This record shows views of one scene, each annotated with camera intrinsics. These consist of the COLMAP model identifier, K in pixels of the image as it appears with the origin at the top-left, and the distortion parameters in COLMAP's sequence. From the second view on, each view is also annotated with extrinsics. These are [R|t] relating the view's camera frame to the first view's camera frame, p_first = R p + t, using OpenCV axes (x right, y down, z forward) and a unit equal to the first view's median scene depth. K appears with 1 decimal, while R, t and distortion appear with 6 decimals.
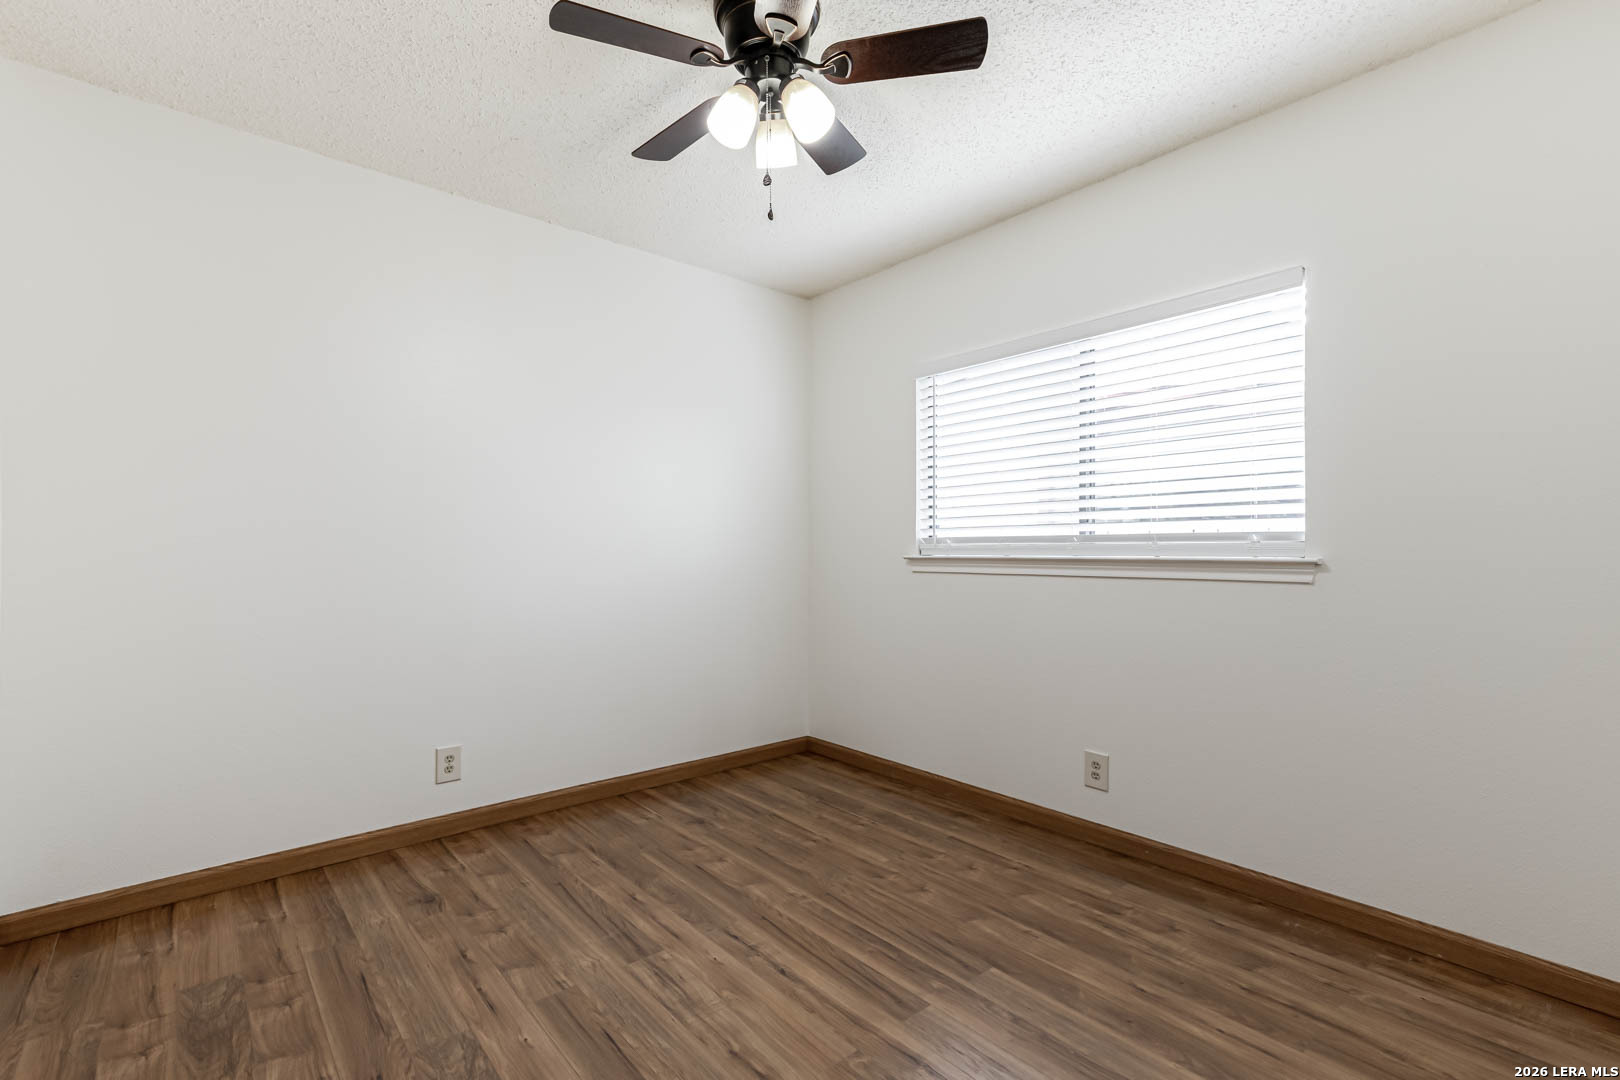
lens RADIAL K [[723.0, 0, 784.6], [0, 723.0, 551.9], [0, 0, 1]] dist [0.023581, -0.000460]
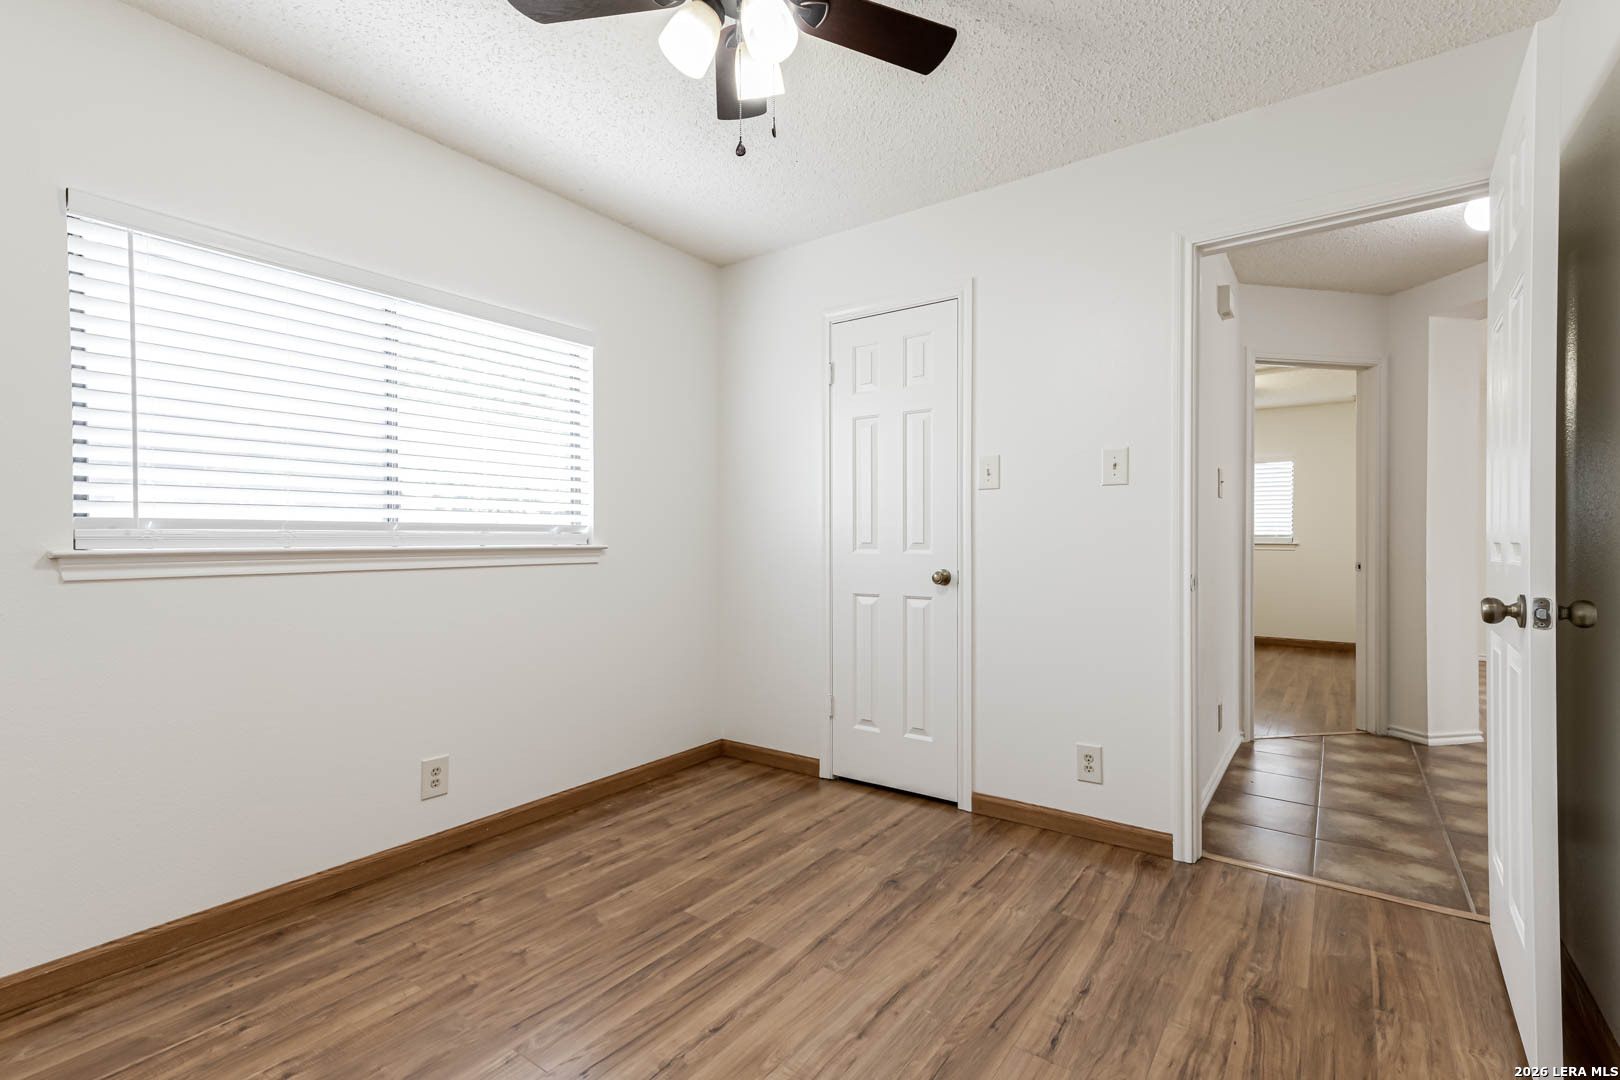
lens RADIAL K [[734.3, 0, 821.7], [0, 734.3, 547.3], [0, 0, 1]] dist [0.033183, -0.000304]
pose [[-0.254271, -0.011645, 0.967063, -0.745391], [0.003391, 0.999911, 0.012932, -0.003569], [-0.967127, 0.006567, -0.254208, 0.932182]]
